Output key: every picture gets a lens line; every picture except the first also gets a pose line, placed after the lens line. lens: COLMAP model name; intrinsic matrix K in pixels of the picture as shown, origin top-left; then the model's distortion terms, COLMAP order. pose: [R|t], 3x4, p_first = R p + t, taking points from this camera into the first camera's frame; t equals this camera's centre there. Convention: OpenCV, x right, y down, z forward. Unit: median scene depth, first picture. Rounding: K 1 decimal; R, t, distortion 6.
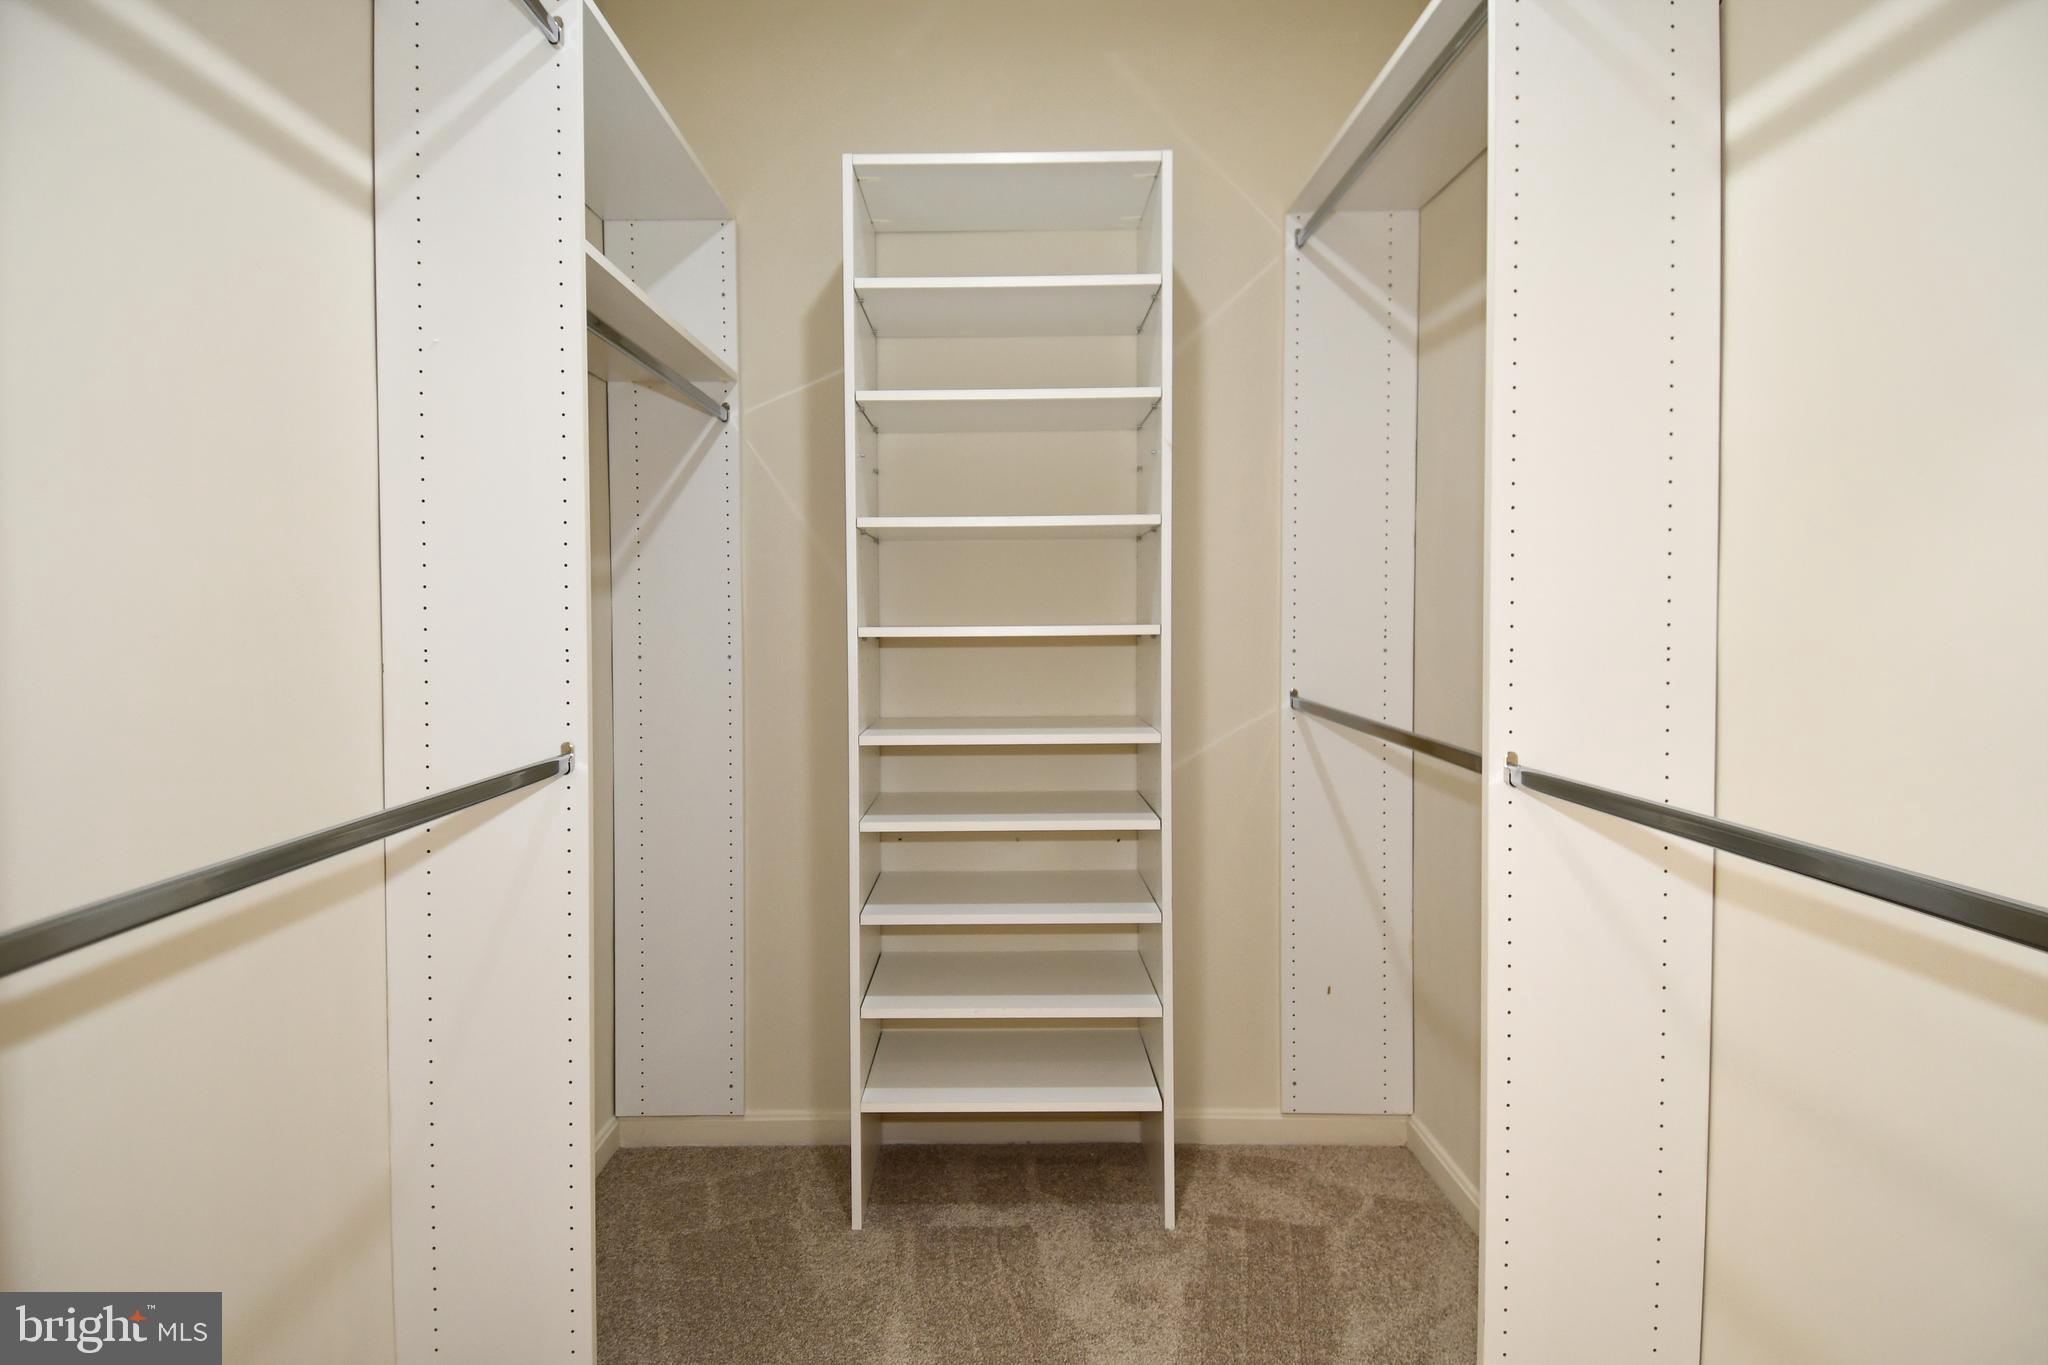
lens RADIAL K [[1093.9, 0, 1045.8], [0, 1093.9, 646.9], [0, 0, 1]] dist [0.052135, -0.045613]
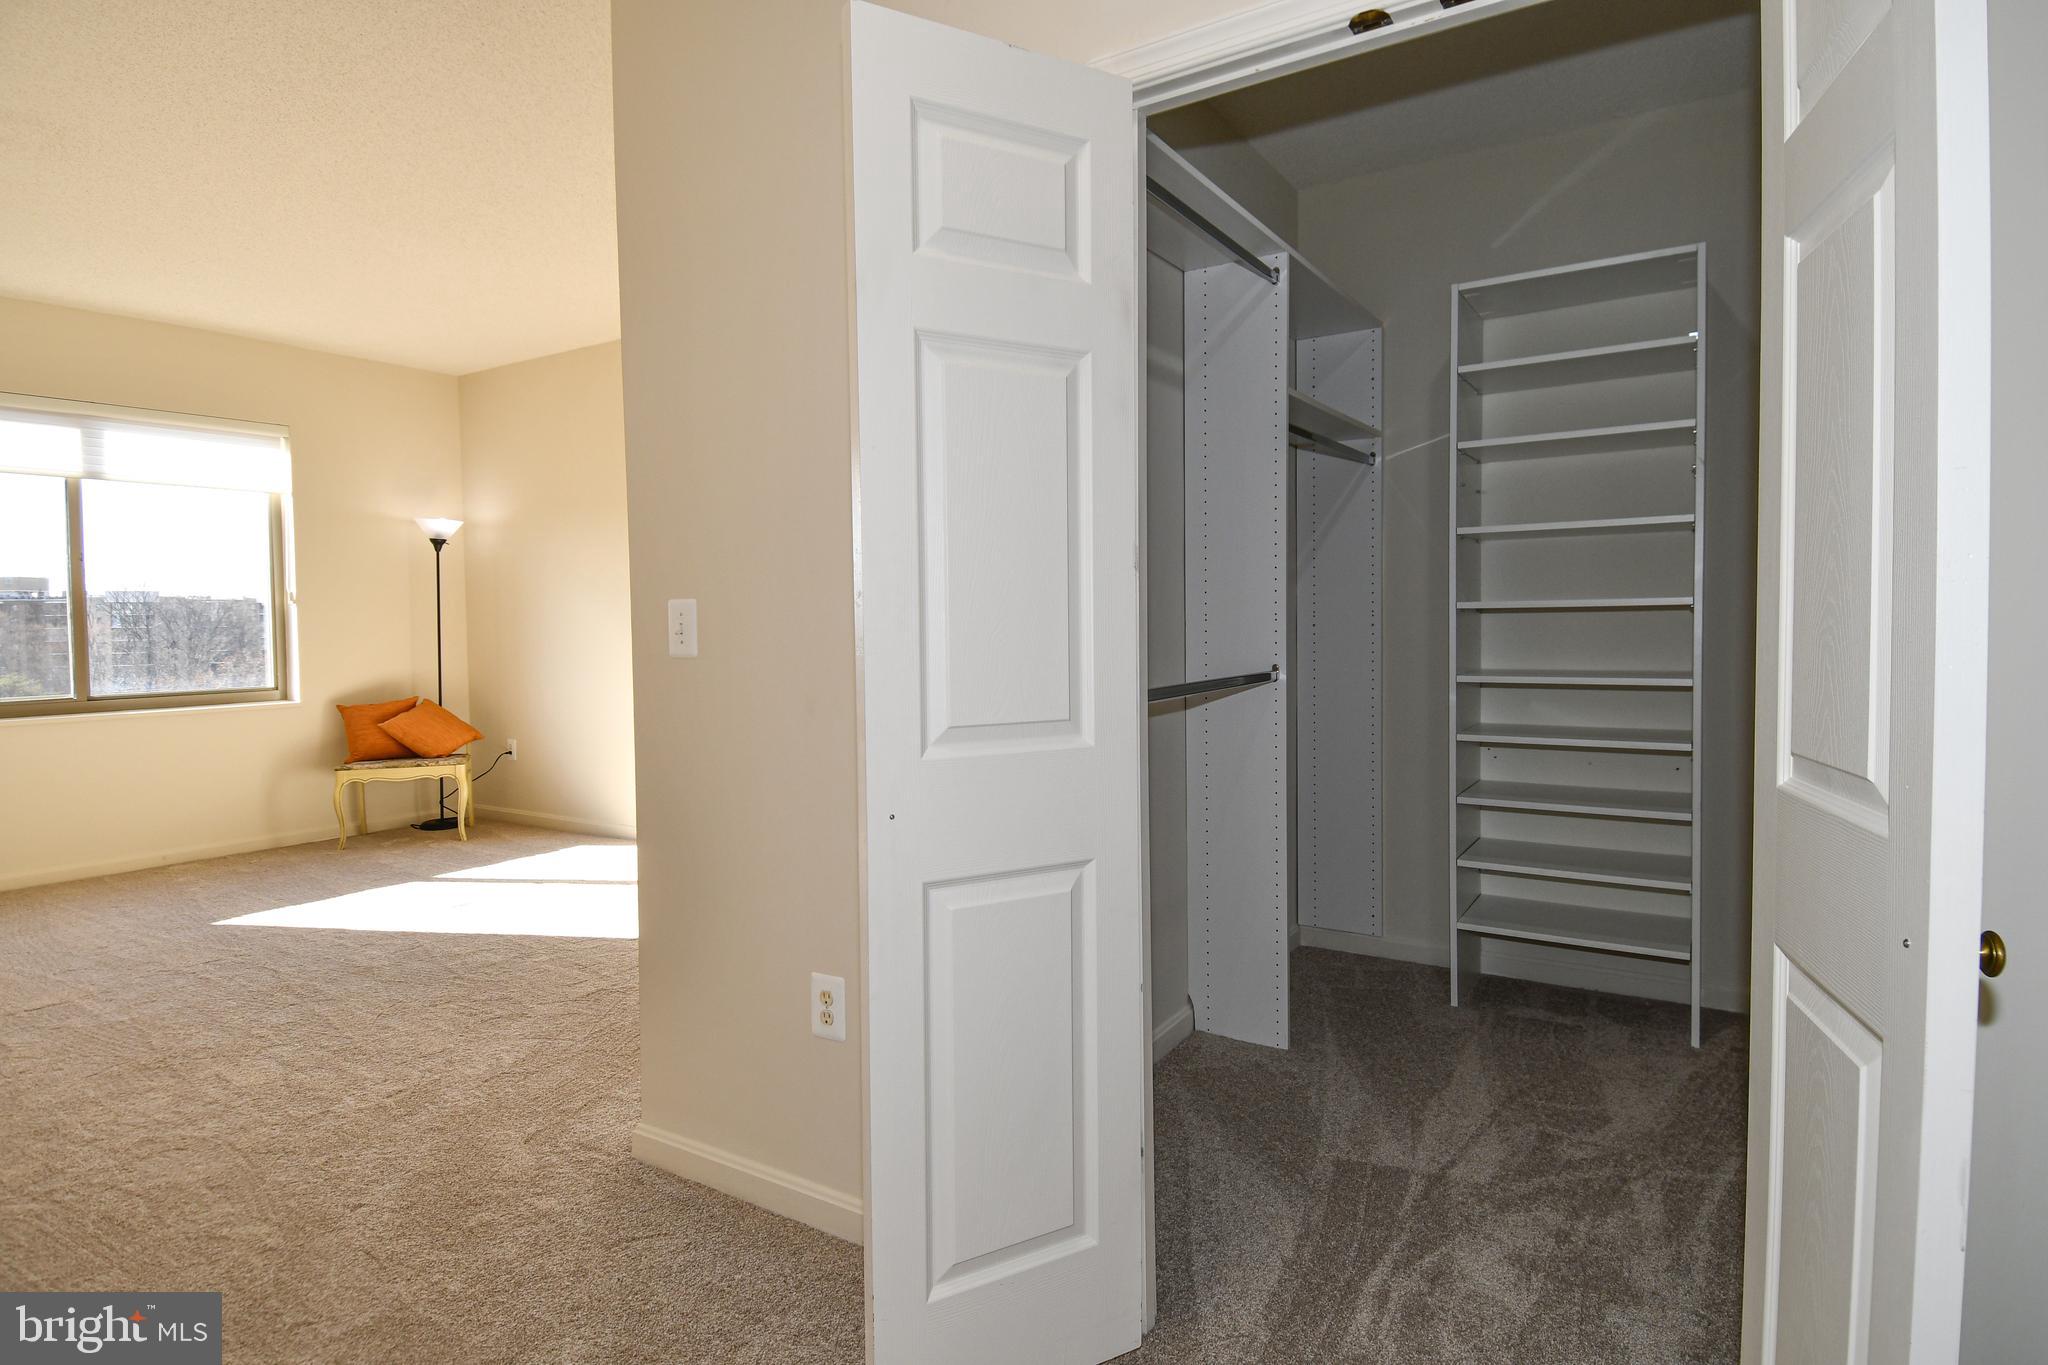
lens RADIAL K [[1093.9, 0, 1045.8], [0, 1093.9, 646.9], [0, 0, 1]] dist [0.052135, -0.045613]
pose [[0.827806, 0.011713, -0.560892, 0.204135], [-0.006951, 0.999919, 0.010623, 0.030659], [0.560971, -0.004895, 0.827821, -0.540800]]
